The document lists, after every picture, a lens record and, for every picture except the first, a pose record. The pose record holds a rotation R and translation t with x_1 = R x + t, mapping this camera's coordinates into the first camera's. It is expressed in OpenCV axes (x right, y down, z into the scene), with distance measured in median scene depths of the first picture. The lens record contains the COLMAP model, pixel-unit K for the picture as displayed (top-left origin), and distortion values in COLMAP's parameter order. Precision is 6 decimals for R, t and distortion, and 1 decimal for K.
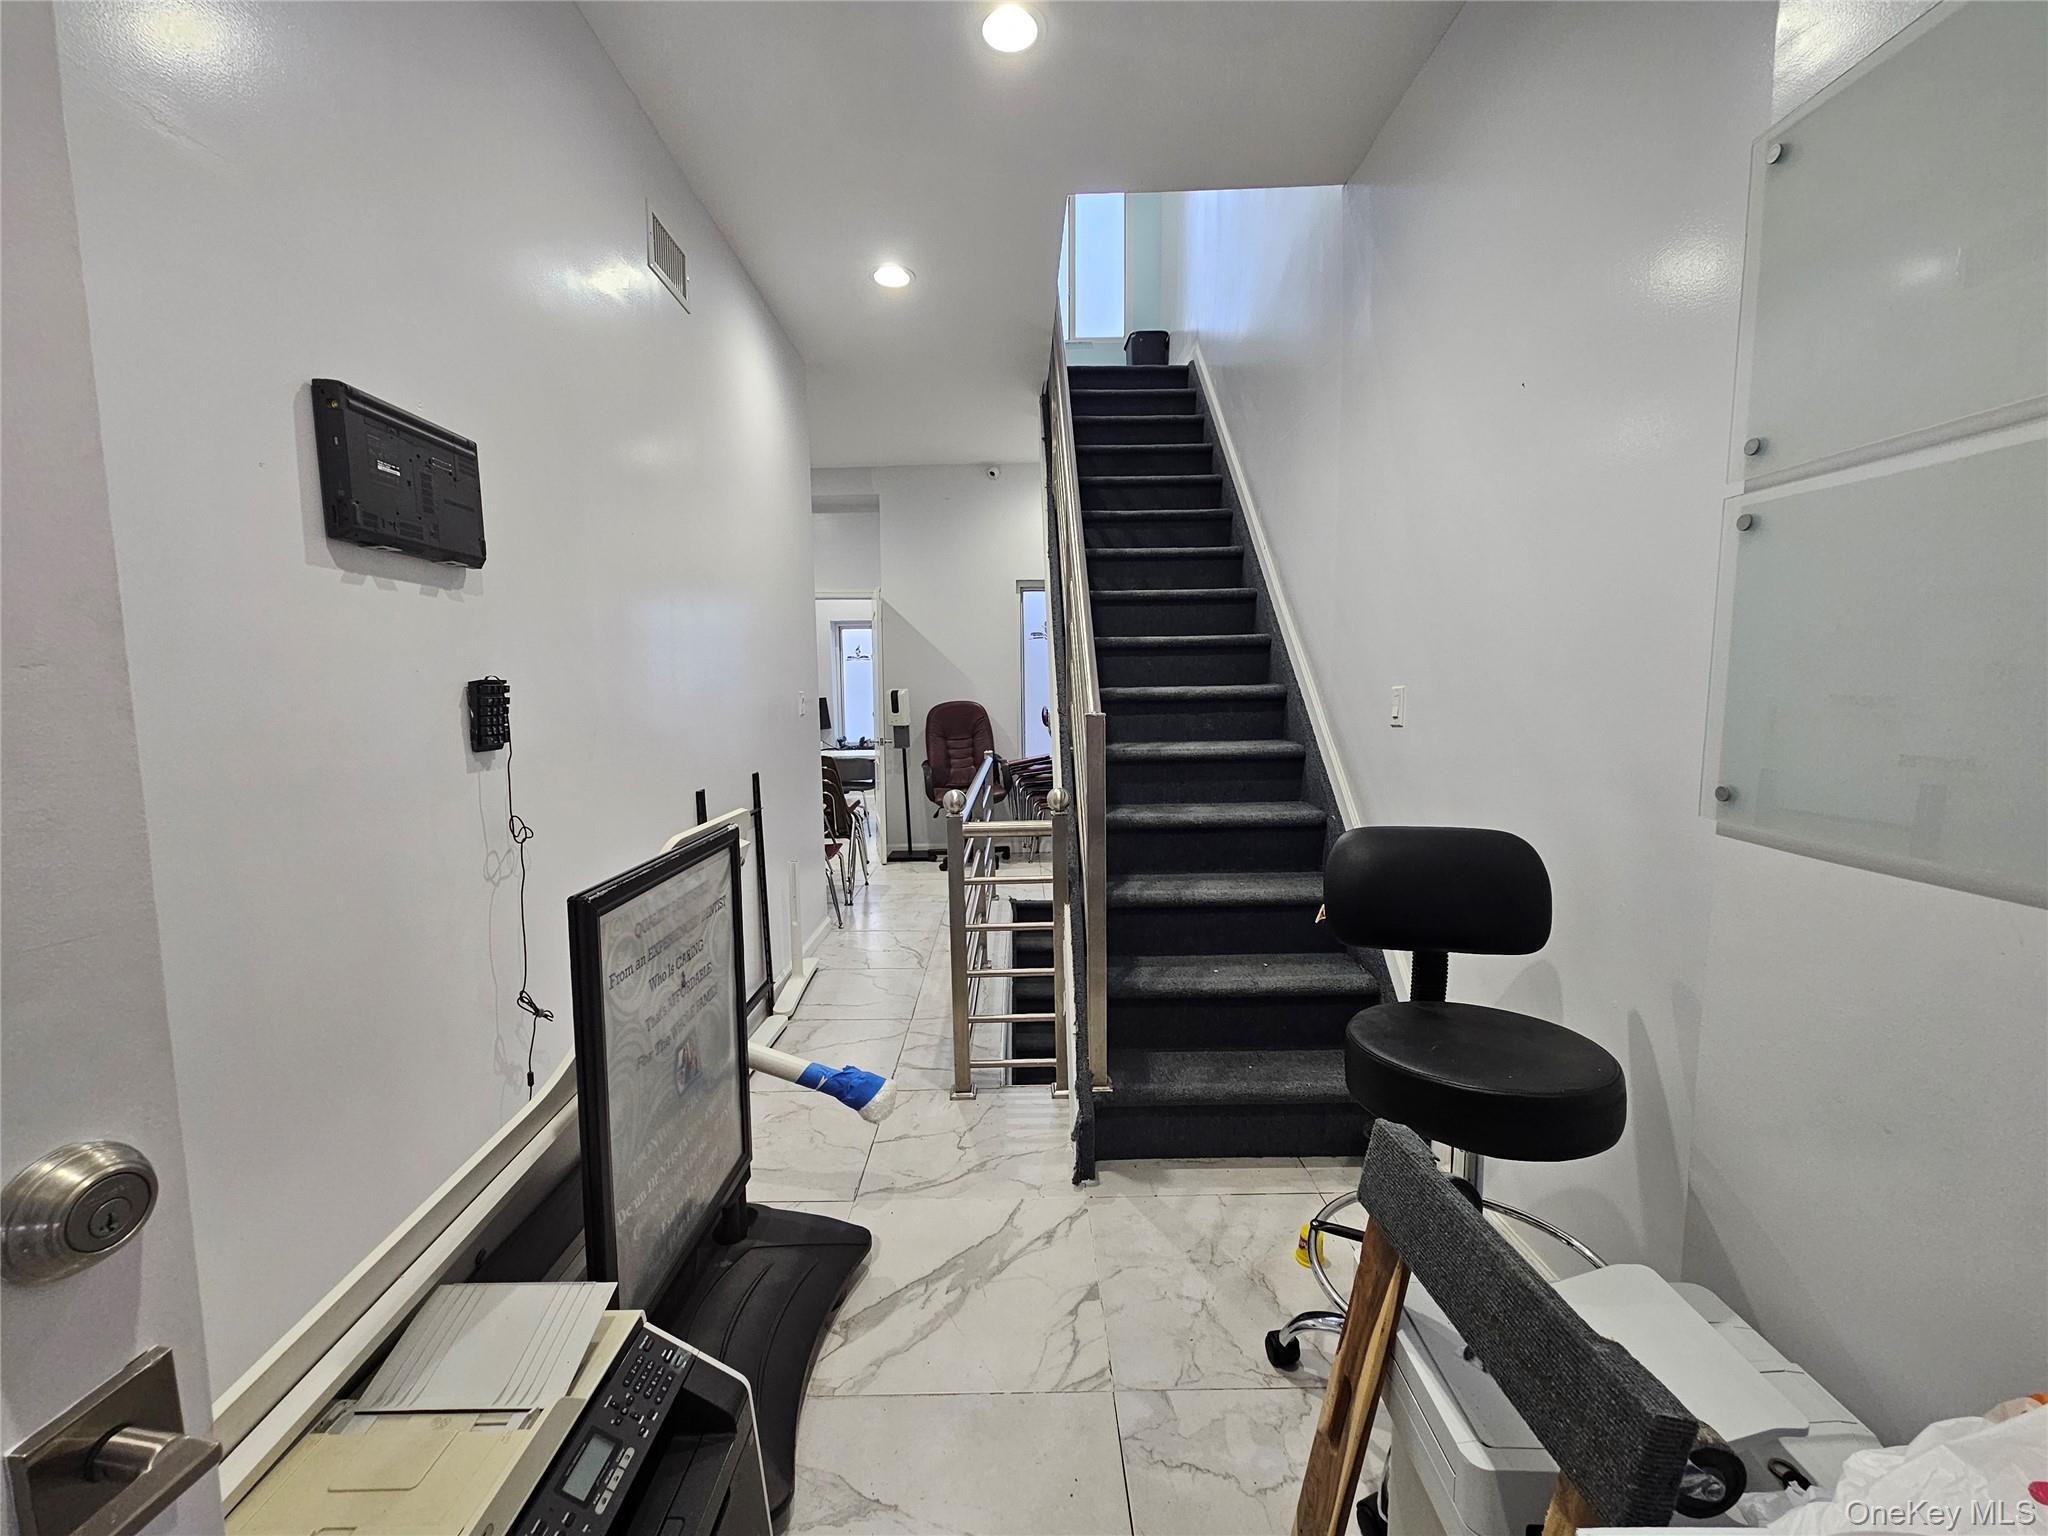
lens RADIAL K [[827.4, 0, 1025.7], [0, 827.4, 765.4], [0, 0, 1]] dist [-0.000745, 0.000078]
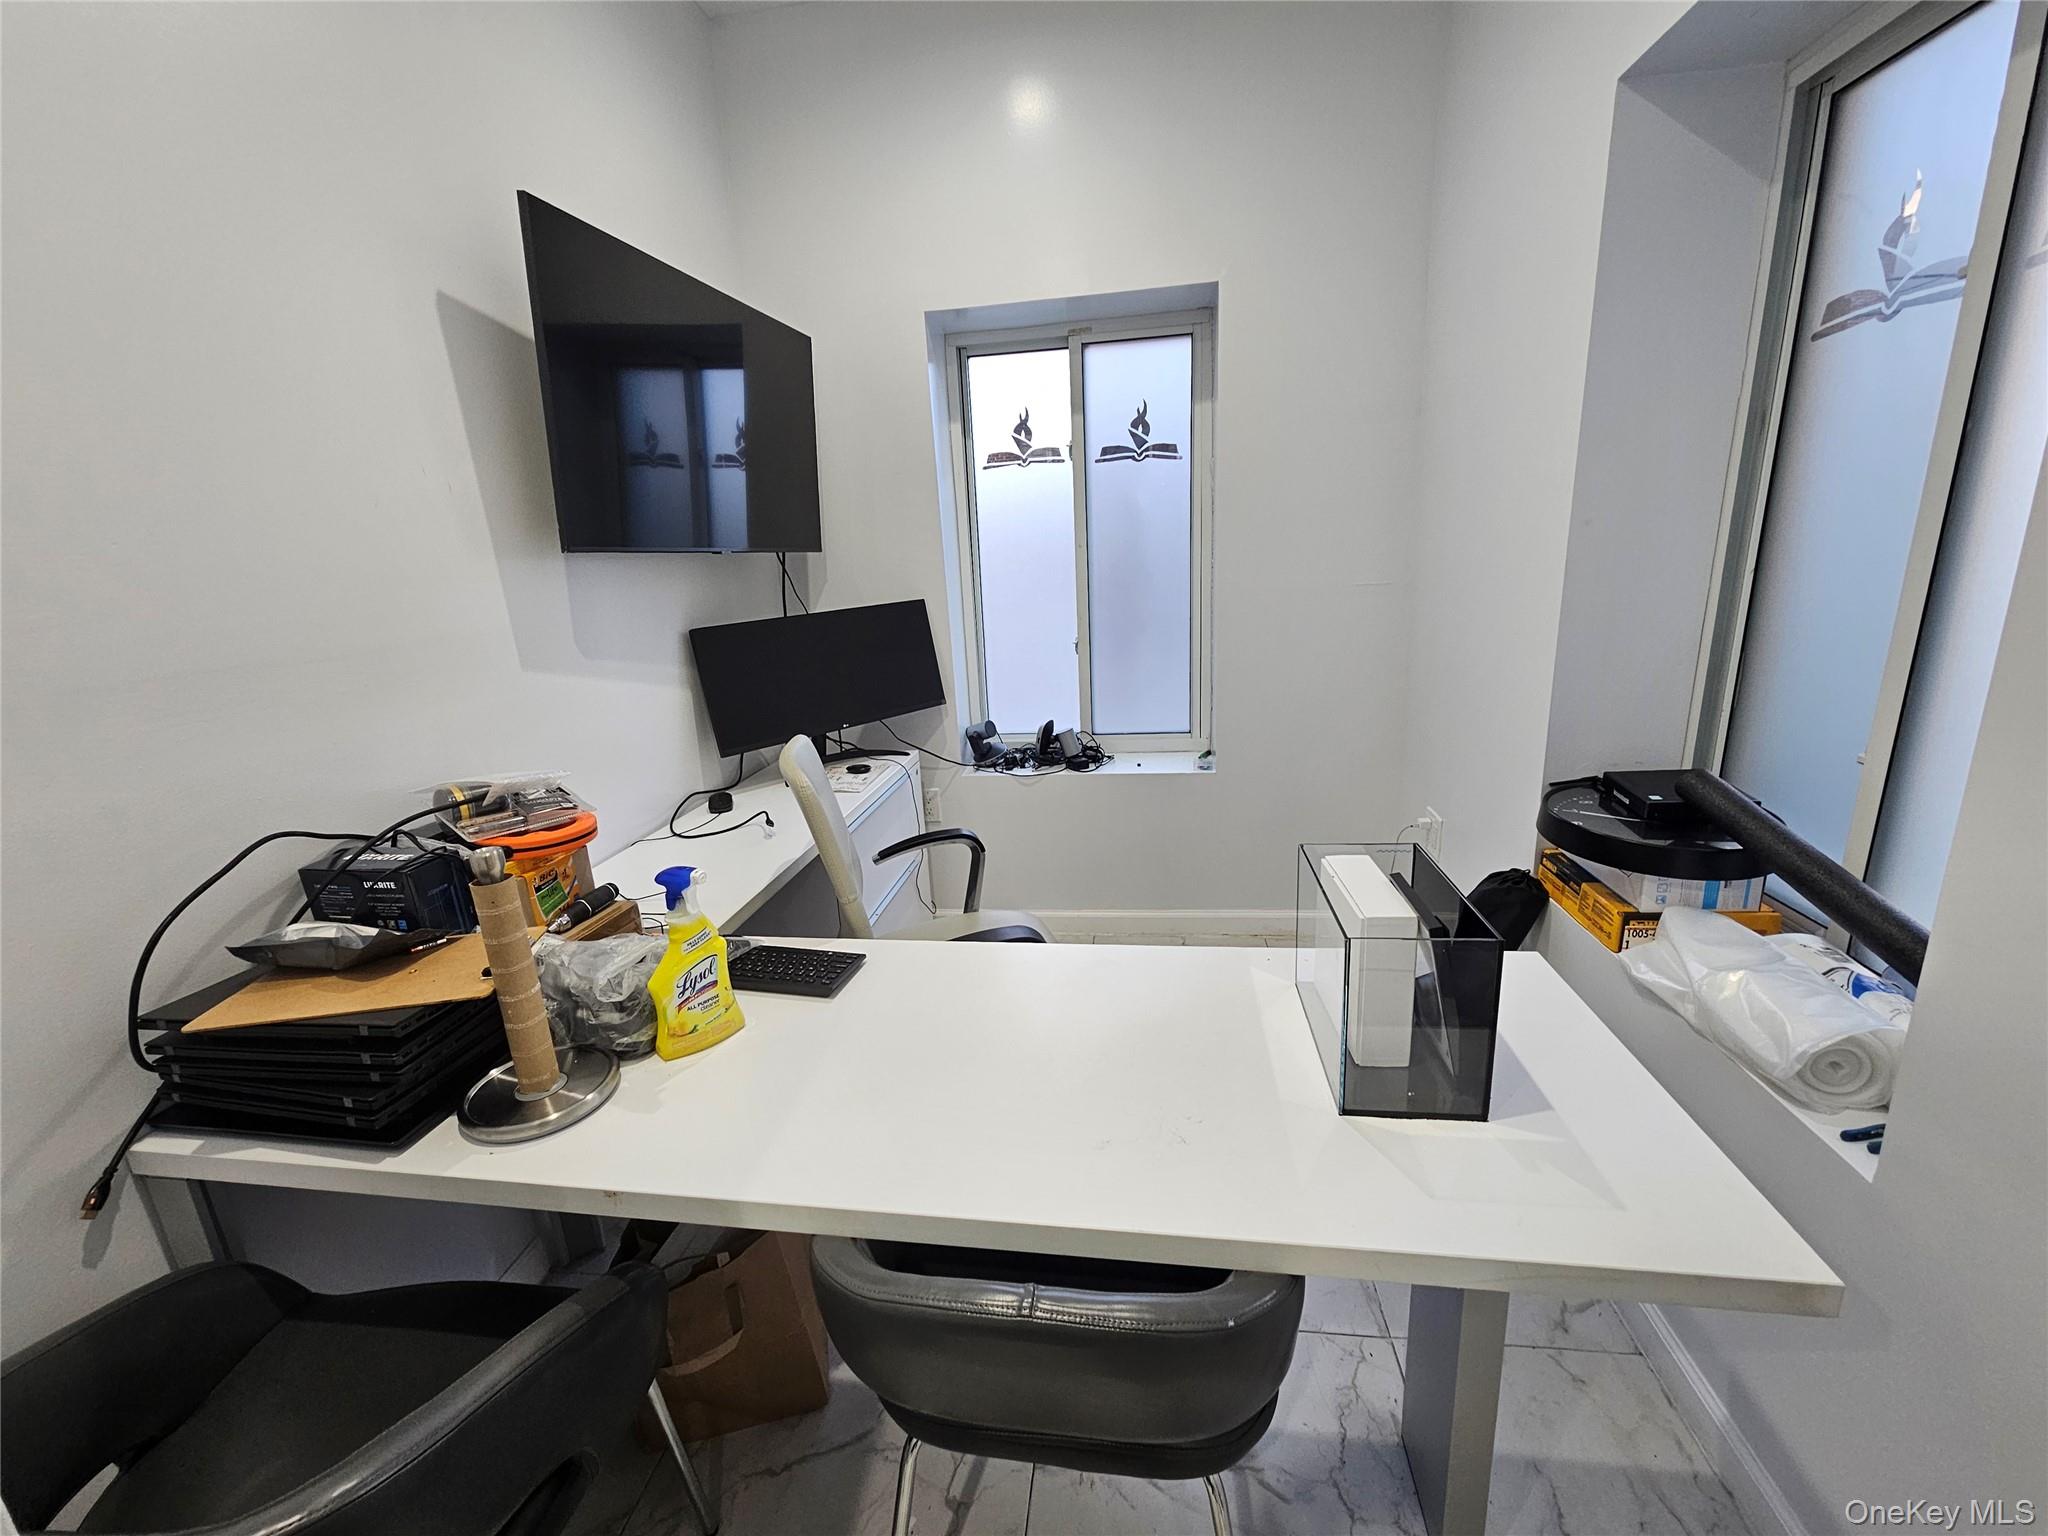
lens RADIAL K [[827.4, 0, 1025.4], [0, 827.4, 763.4], [0, 0, 1]] dist [-0.000745, 0.000078]
pose [[0.991208, -0.002295, -0.132290, -0.175371], [0.024321, 0.985973, 0.165124, -0.075601], [0.130056, -0.166889, 0.977360, 0.742442]]
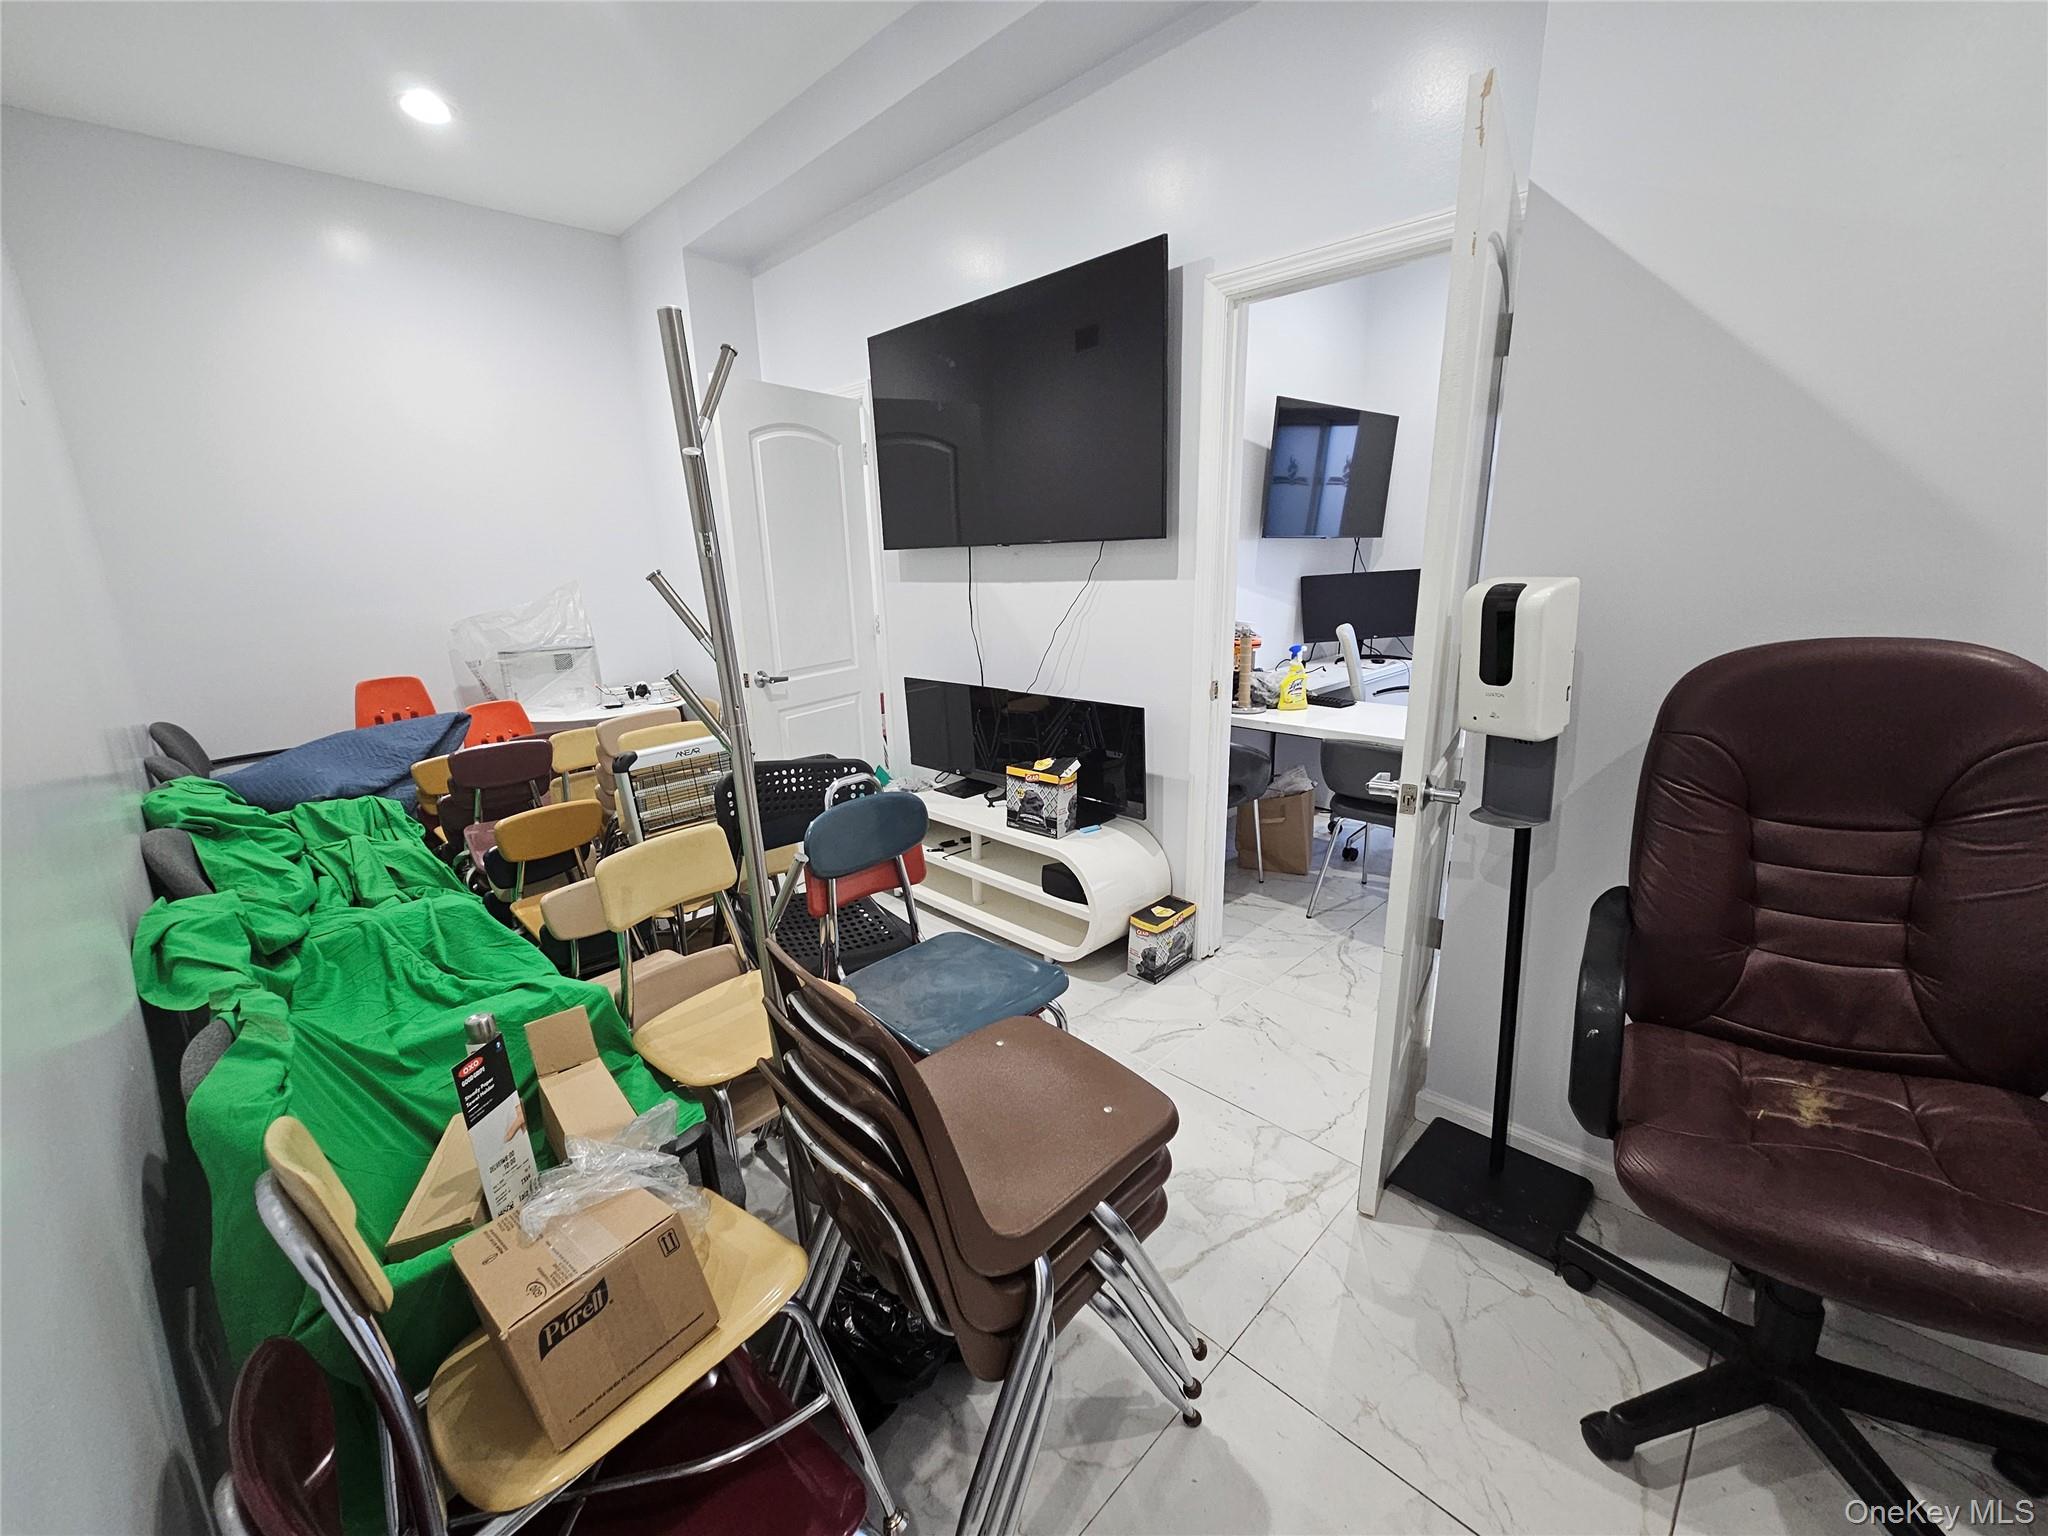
lens RADIAL K [[827.4, 0, 1017.3], [0, 827.4, 781.1], [0, 0, 1]] dist [-0.000745, 0.000078]
pose [[0.704062, 0.179764, -0.687010, -0.056420], [-0.044309, 0.976665, 0.210148, -0.051435], [0.708755, -0.117516, 0.695598, 0.477993]]
